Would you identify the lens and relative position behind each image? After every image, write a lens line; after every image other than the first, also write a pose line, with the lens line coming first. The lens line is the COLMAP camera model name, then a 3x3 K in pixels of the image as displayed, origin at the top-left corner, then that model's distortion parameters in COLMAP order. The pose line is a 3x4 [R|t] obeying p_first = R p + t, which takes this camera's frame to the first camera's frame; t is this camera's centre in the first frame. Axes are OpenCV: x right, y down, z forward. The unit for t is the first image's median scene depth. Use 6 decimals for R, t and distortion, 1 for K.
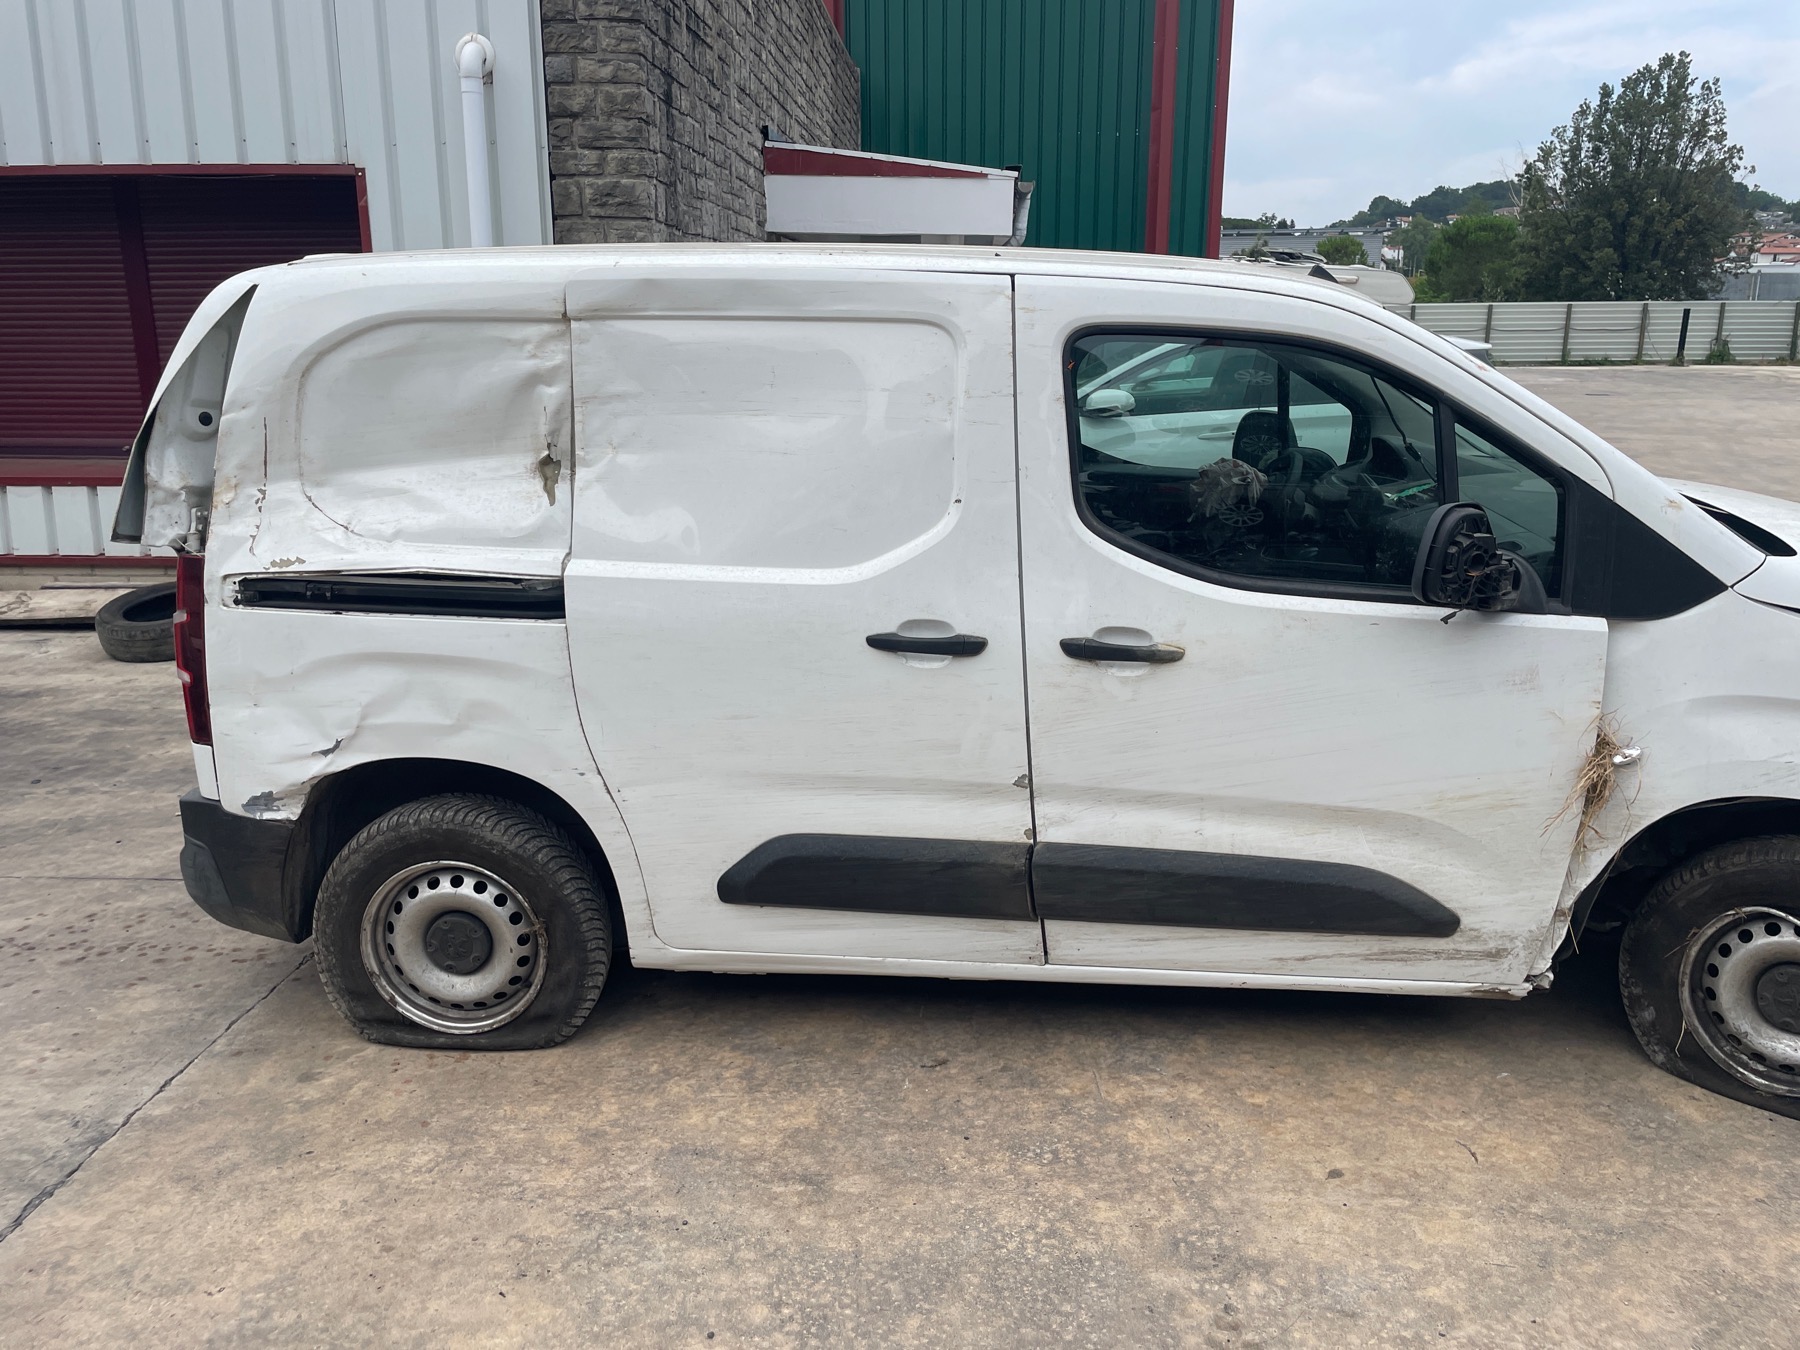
lens RADIAL K [[1401.1, 0, 896.2], [0, 1401.1, 675.7], [0, 0, 1]] dist [0.063908, -0.074574]
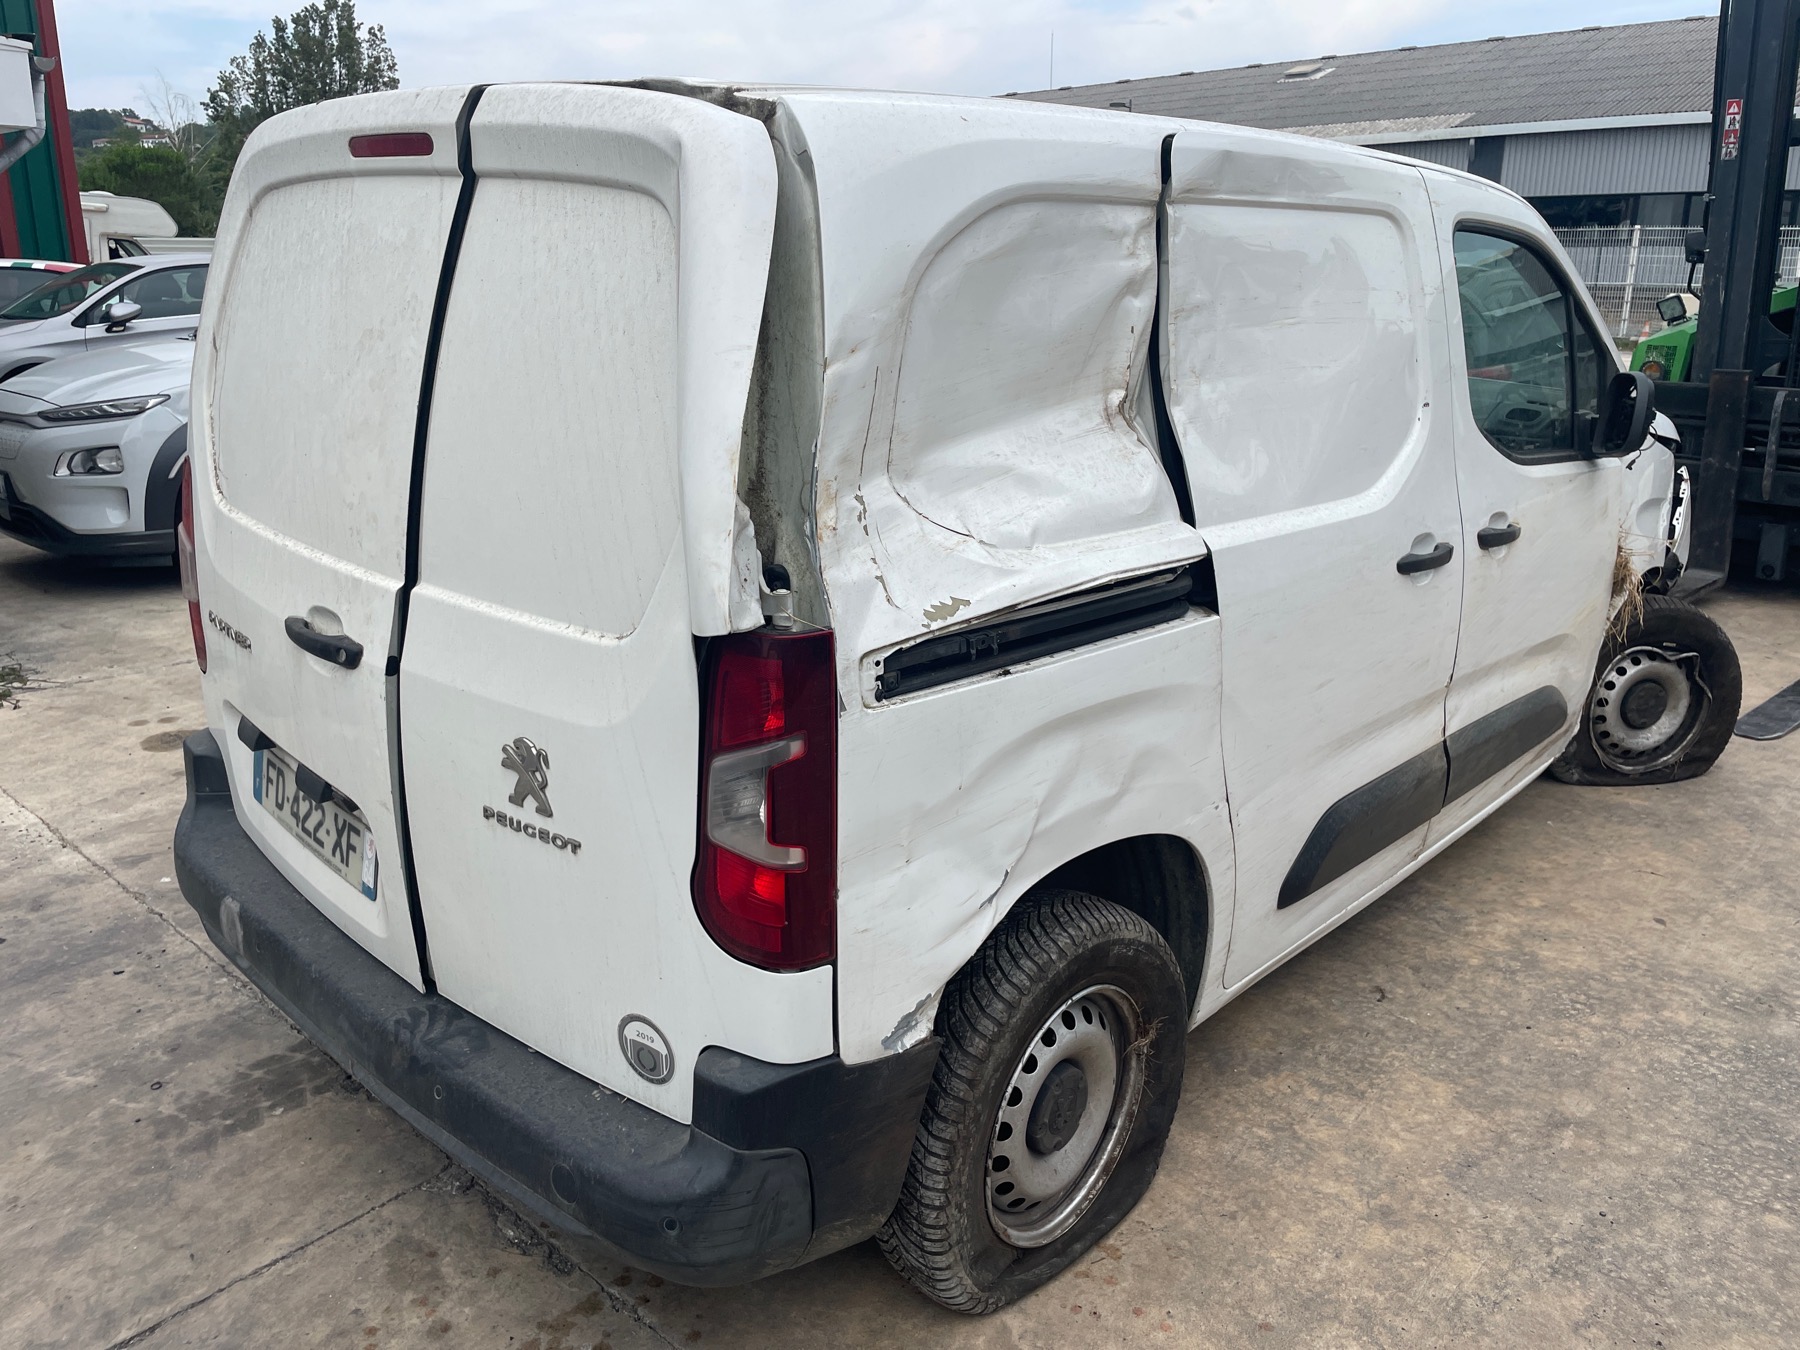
lens RADIAL K [[1401.1, 0, 898.7], [0, 1401.1, 673.2], [0, 0, 1]] dist [0.063908, -0.074574]
pose [[0.611485, -0.222753, 0.759254, -0.897781], [0.194933, 0.972390, 0.128289, -0.133392], [-0.766868, 0.069557, 0.638024, 0.641025]]
